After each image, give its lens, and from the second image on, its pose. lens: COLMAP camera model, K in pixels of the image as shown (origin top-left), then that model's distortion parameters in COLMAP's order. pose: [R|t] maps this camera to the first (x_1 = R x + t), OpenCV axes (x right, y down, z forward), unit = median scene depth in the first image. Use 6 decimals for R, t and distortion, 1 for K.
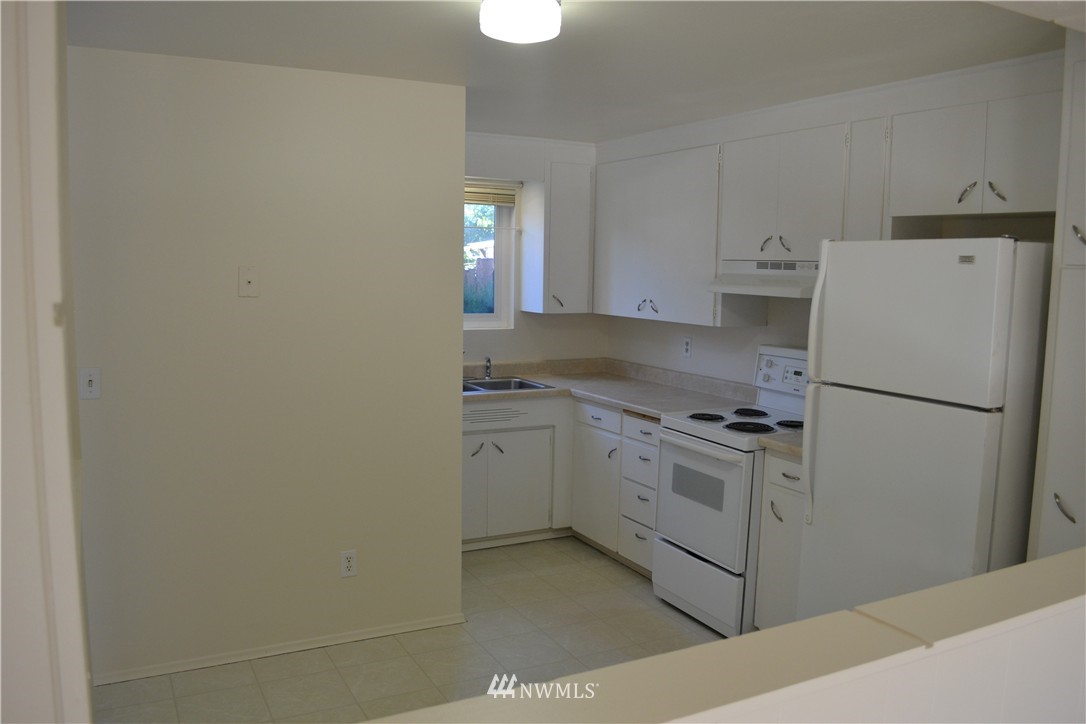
lens RADIAL K [[872.6, 0, 539.7], [0, 872.6, 368.6], [0, 0, 1]] dist [-0.075838, 0.003228]
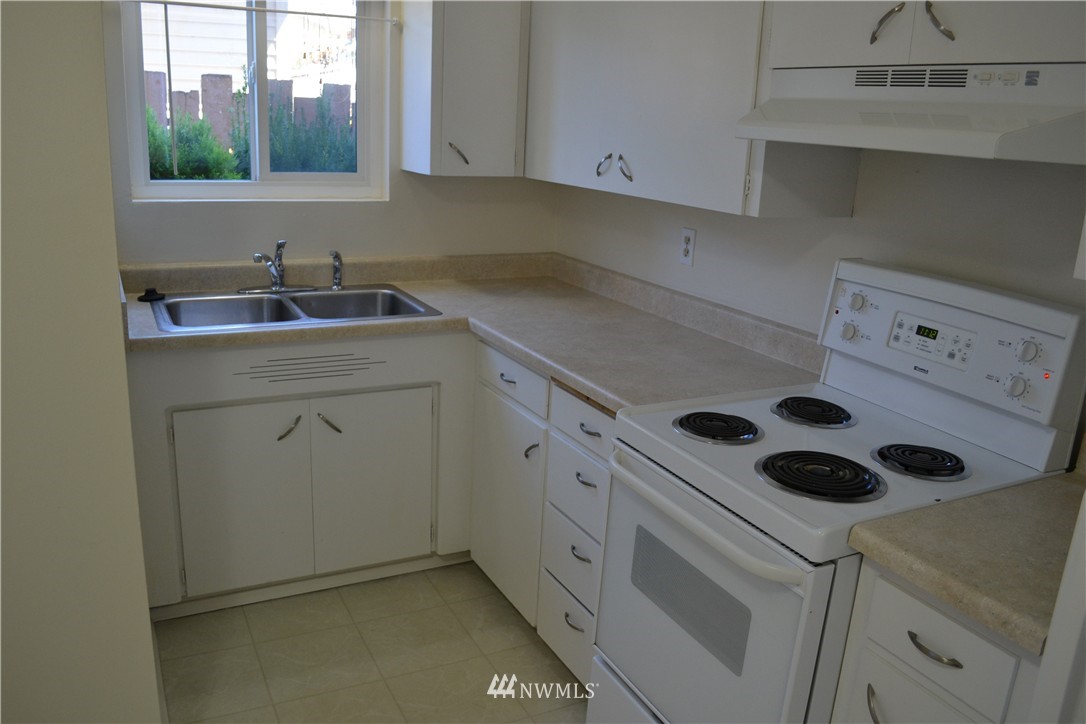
lens RADIAL K [[872.6, 0, 539.7], [0, 872.6, 368.6], [0, 0, 1]] dist [-0.075838, 0.003228]
pose [[0.999499, 0.031590, -0.002061, 0.084550], [-0.030877, 0.987178, 0.156611, -0.033143], [0.006982, -0.156469, 0.987658, 0.472232]]
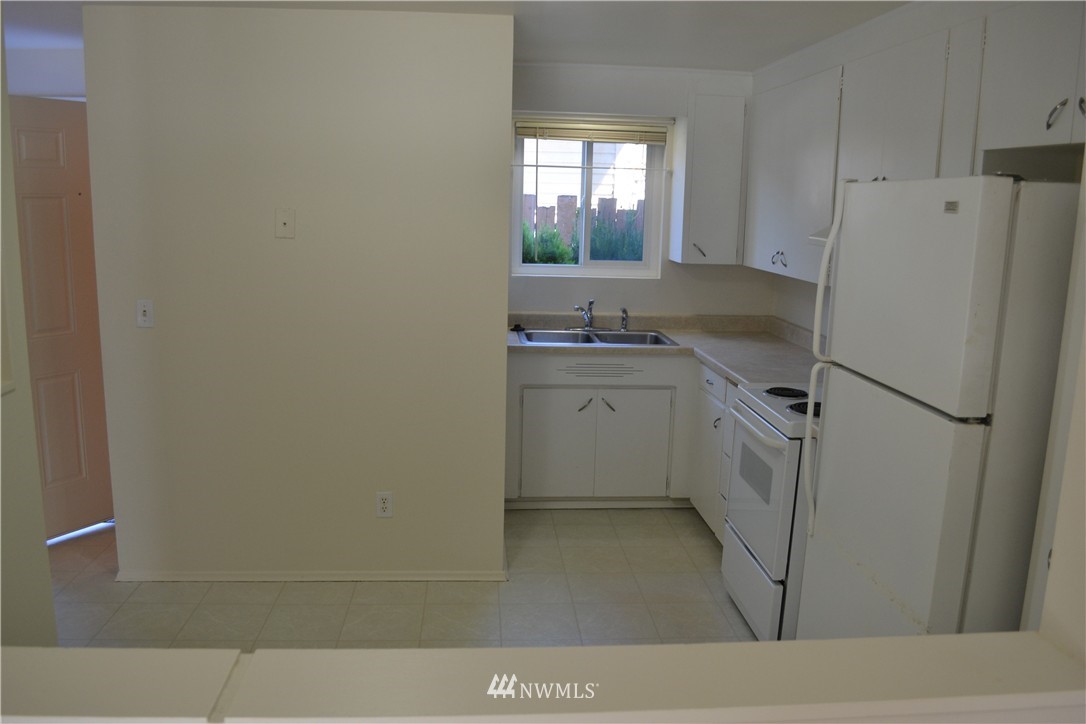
lens RADIAL K [[872.6, 0, 539.7], [0, 872.6, 368.6], [0, 0, 1]] dist [-0.075838, 0.003228]
pose [[0.919580, 0.080061, -0.384660, 0.244879], [-0.055318, 0.995649, 0.074984, -0.014701], [0.388989, -0.047675, 0.920008, 0.108566]]
